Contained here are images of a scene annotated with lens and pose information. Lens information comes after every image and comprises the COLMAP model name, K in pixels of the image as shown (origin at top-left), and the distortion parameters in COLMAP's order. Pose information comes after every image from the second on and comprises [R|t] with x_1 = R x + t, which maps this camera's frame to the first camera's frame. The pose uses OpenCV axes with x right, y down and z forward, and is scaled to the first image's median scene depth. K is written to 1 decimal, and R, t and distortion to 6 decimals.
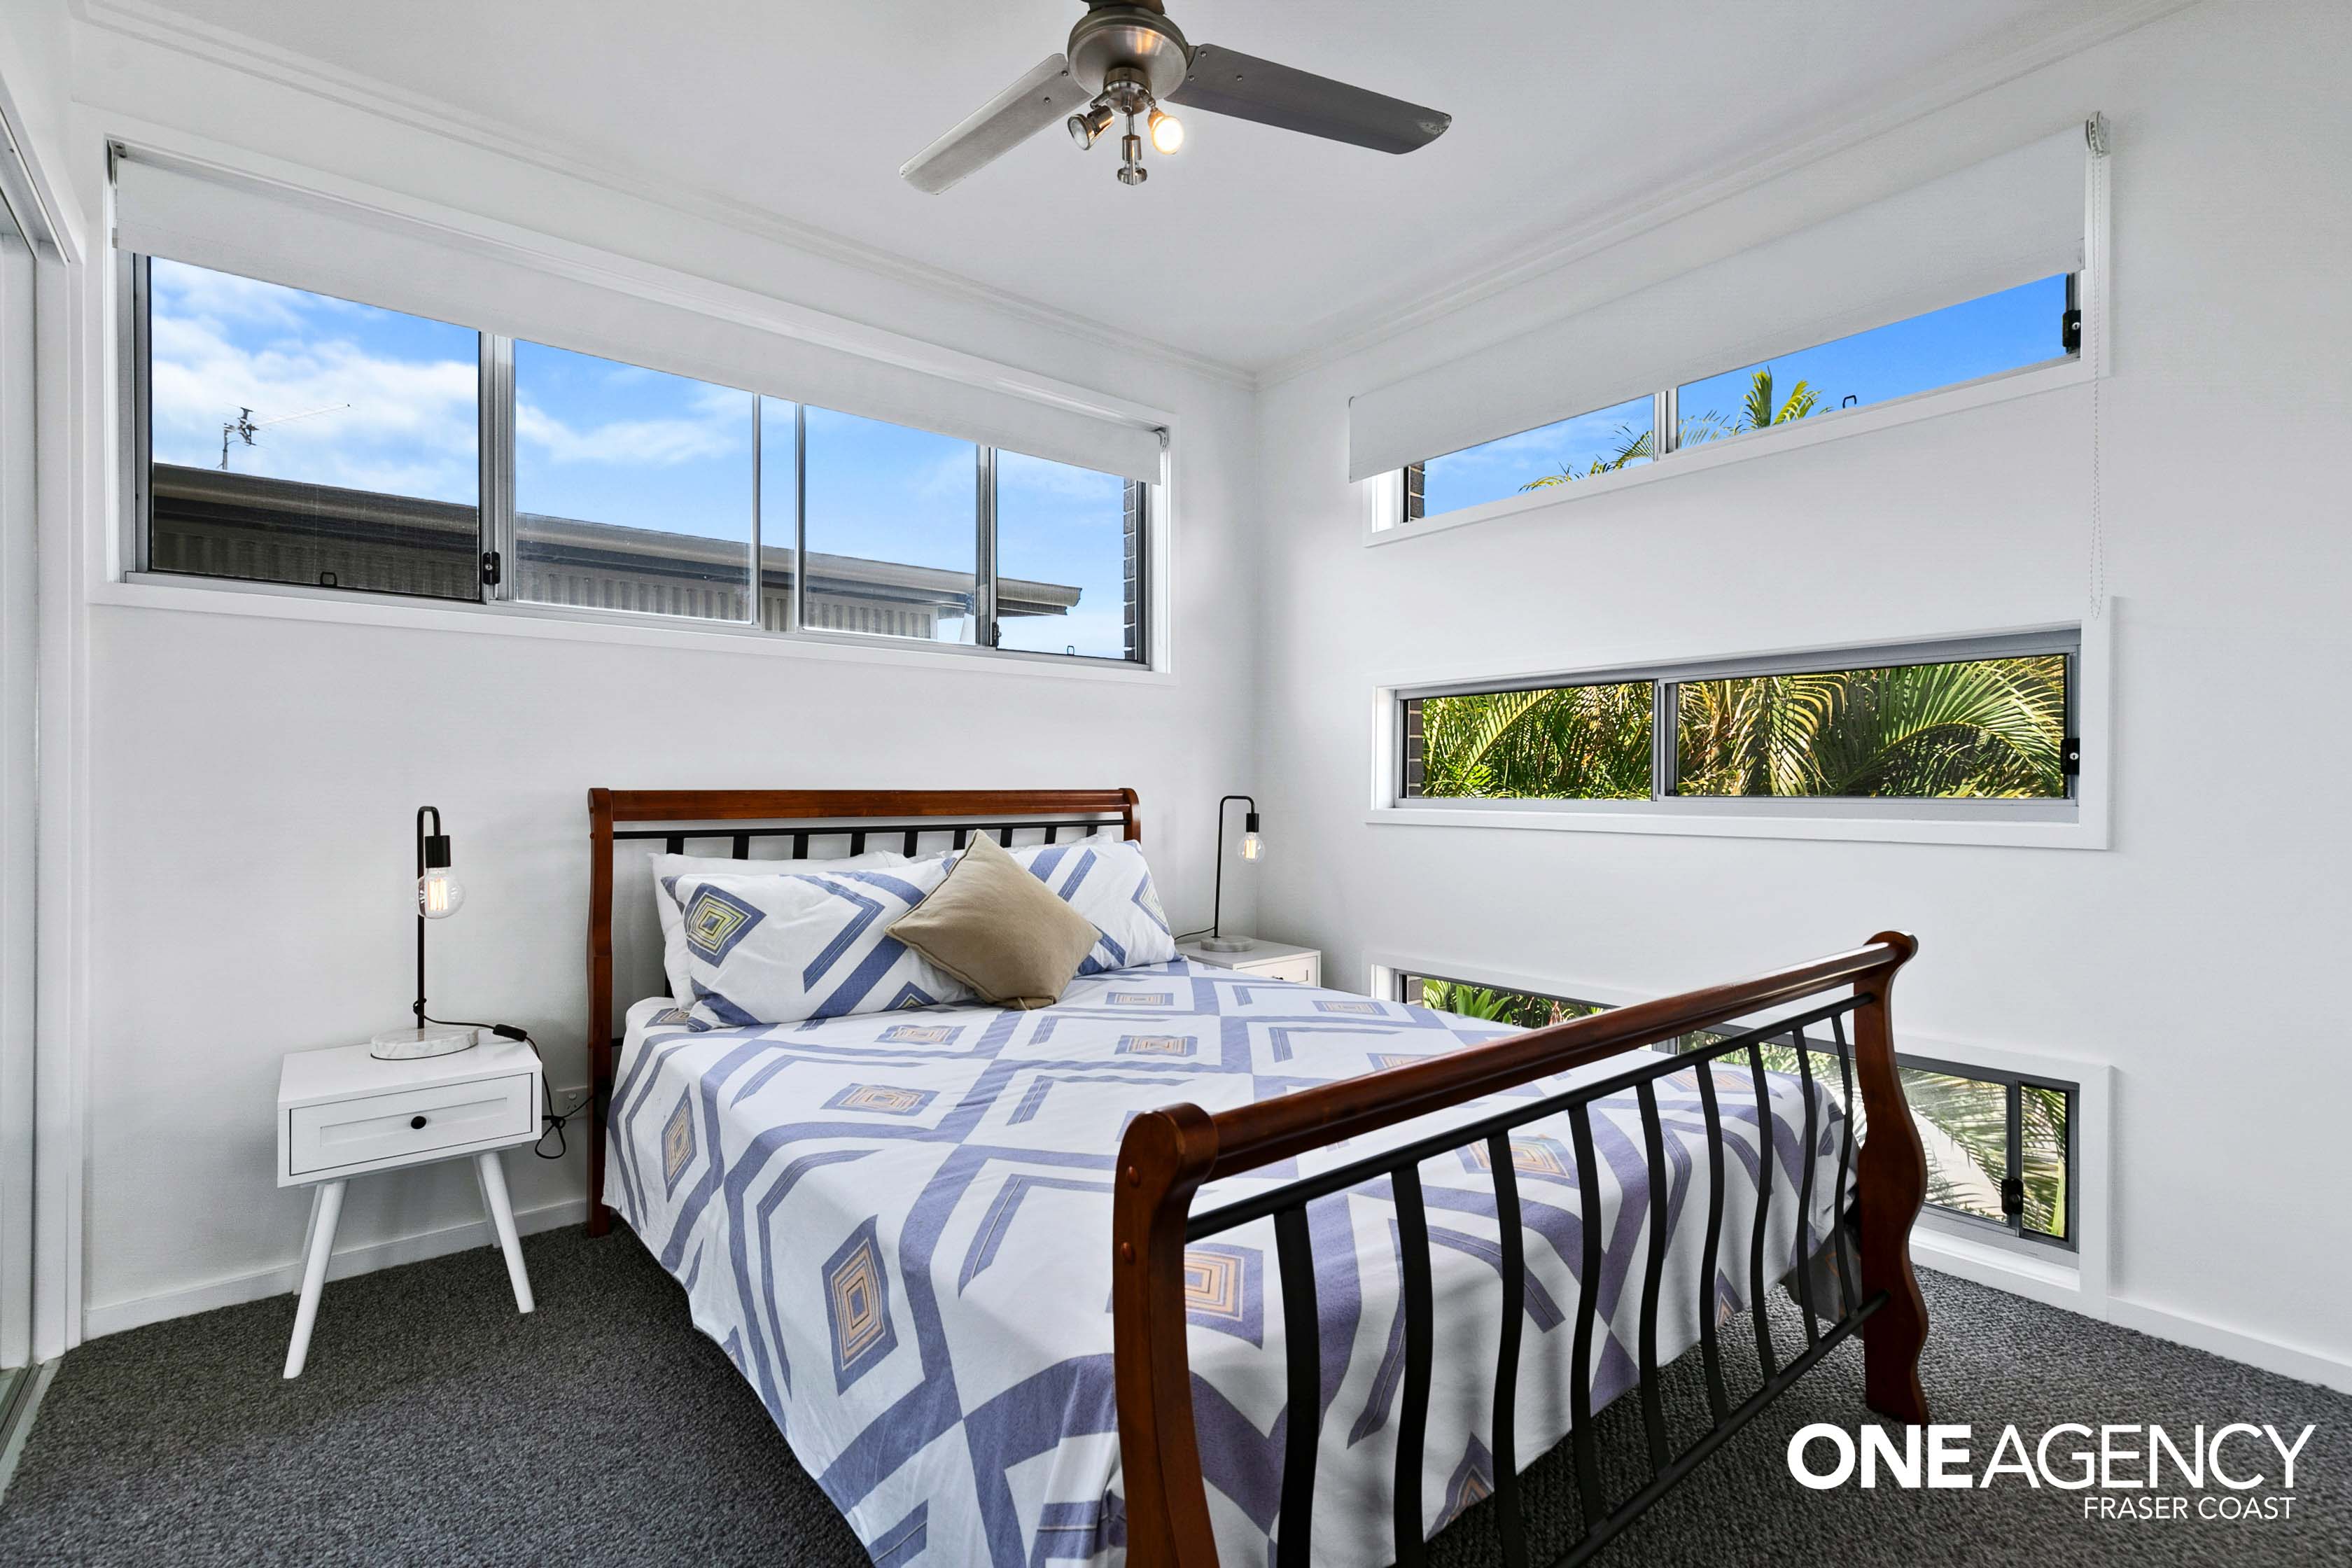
lens RADIAL K [[1068.6, 0, 1177.8], [0, 1068.6, 782.9], [0, 0, 1]] dist [0.001117, 0.000100]
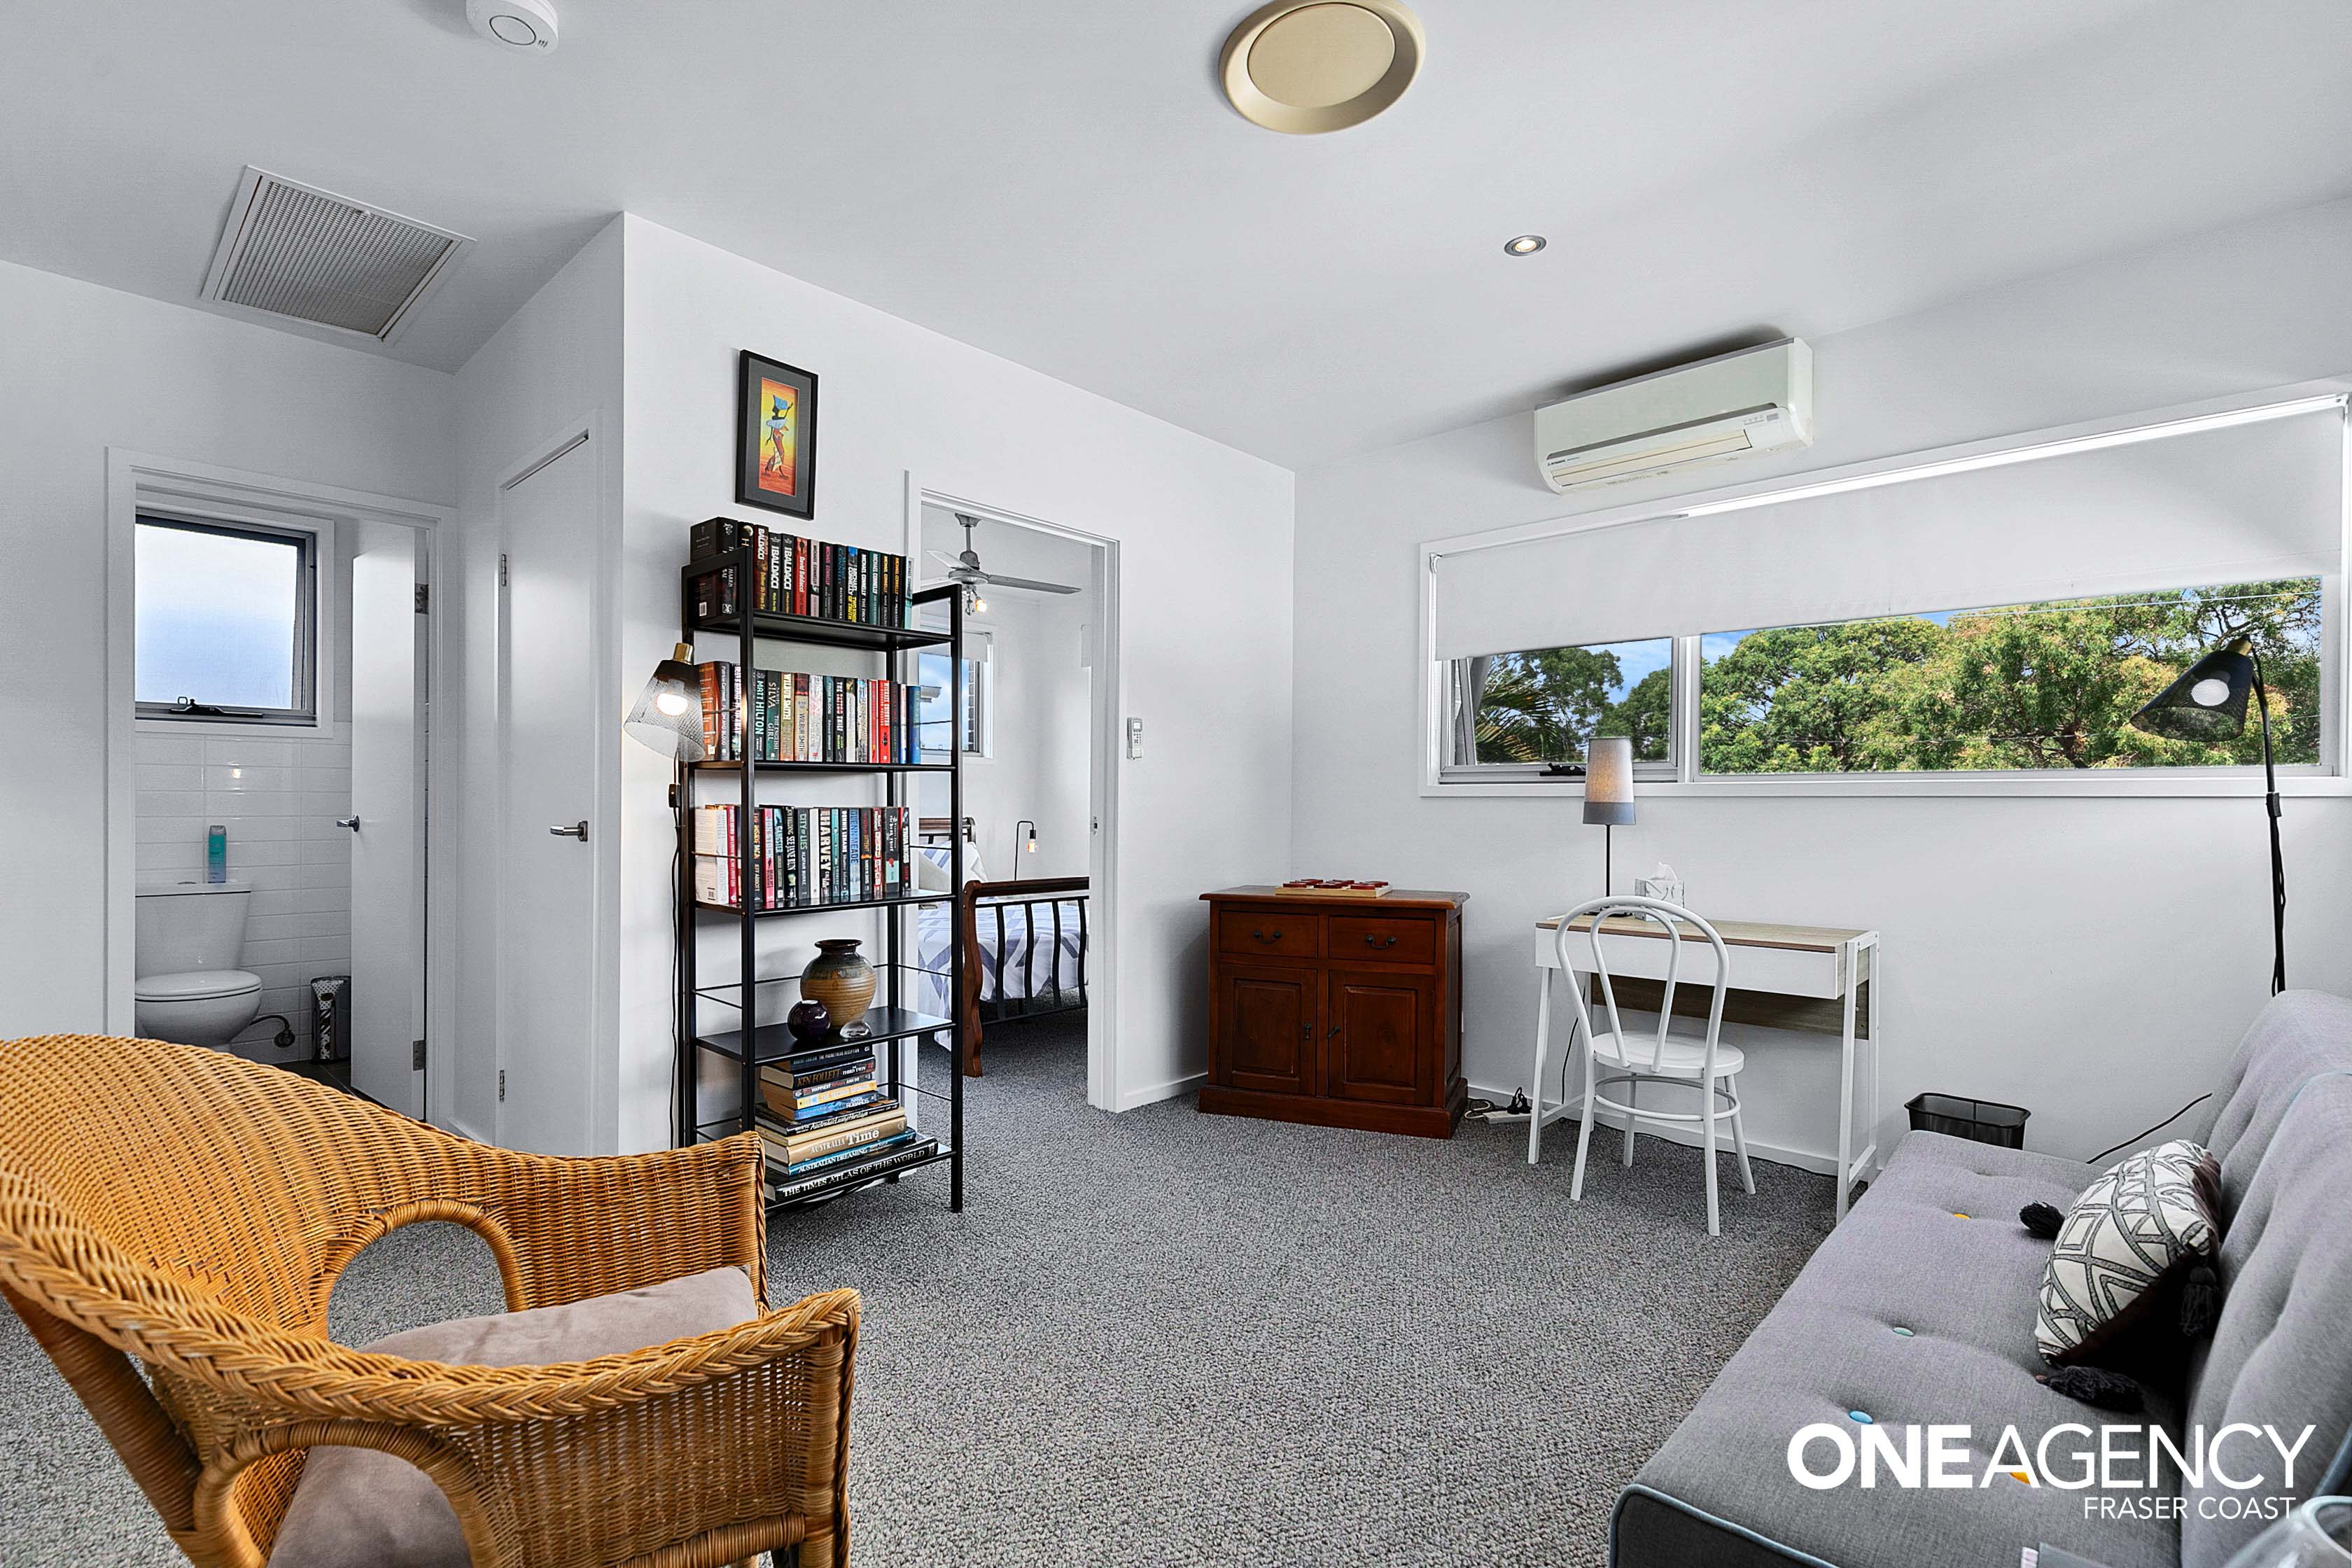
lens RADIAL K [[1068.6, 0, 1176.3], [0, 1068.6, 791.3], [0, 0, 1]] dist [0.001117, 0.000100]
pose [[0.990676, 0.002384, 0.136221, 0.077165], [-0.000941, 0.999943, -0.010651, -0.027596], [-0.136239, 0.010424, 0.990621, -1.265830]]
